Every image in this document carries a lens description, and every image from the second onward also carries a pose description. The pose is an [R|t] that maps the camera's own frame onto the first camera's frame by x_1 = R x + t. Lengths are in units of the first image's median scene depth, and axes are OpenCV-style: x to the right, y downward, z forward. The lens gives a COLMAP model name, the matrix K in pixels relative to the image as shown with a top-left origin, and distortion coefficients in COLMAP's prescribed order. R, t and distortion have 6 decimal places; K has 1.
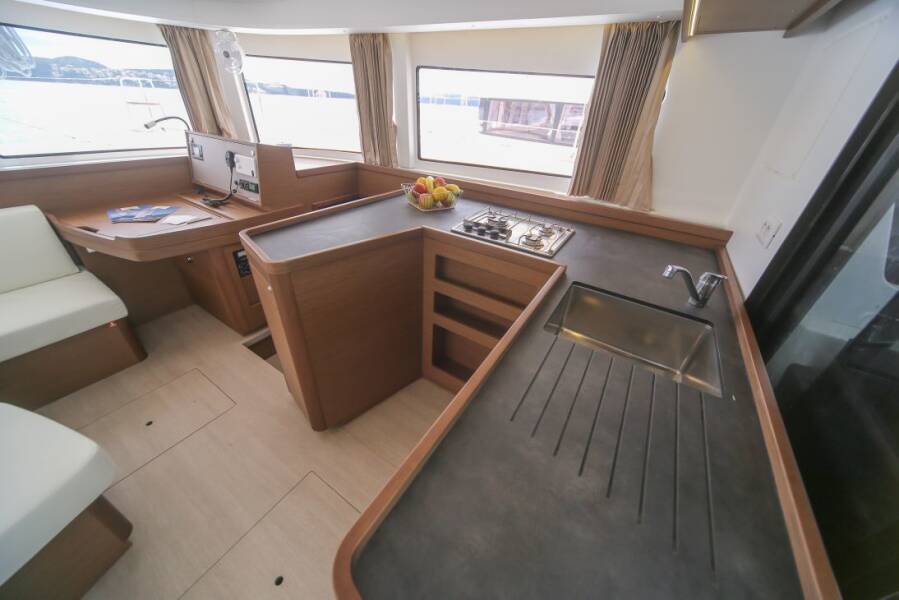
lens RADIAL K [[315.2, 0, 447.8], [0, 315.2, 295.2], [0, 0, 1]] dist [-0.003793, -0.000136]
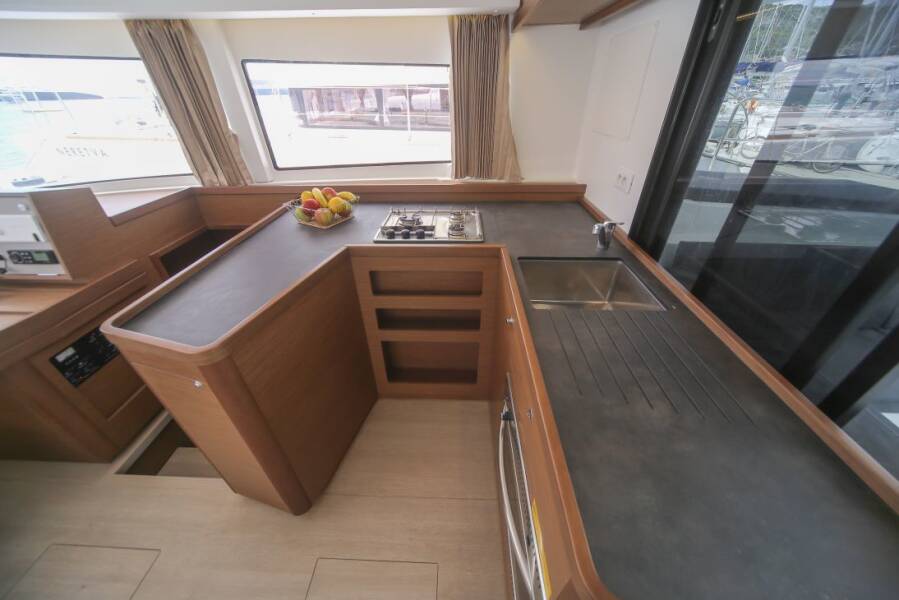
lens RADIAL K [[315.2, 0, 447.8], [0, 315.2, 295.2], [0, 0, 1]] dist [-0.003793, -0.000136]
pose [[0.857770, -0.331675, 0.392710, -0.177020], [0.315163, 0.942878, 0.107947, -0.069684], [-0.406081, 0.031174, 0.913305, 0.049497]]
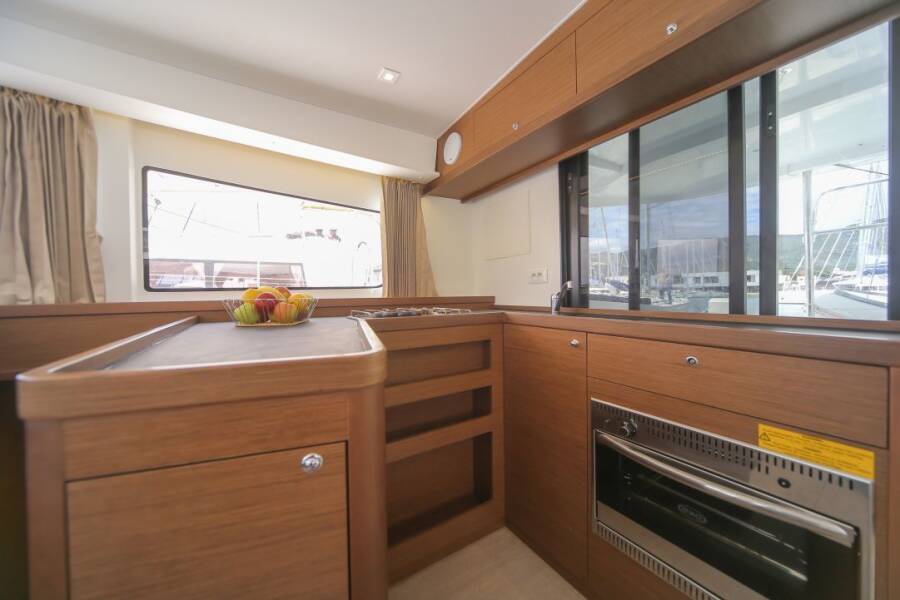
lens RADIAL K [[315.6, 0, 448.3], [0, 315.6, 295.2], [0, 0, 1]] dist [-0.003793, -0.000136]
pose [[0.421408, -0.061347, 0.904794, -0.503732], [0.501326, 0.847158, -0.176054, -0.026609], [-0.755704, 0.527787, 0.387754, 0.406098]]
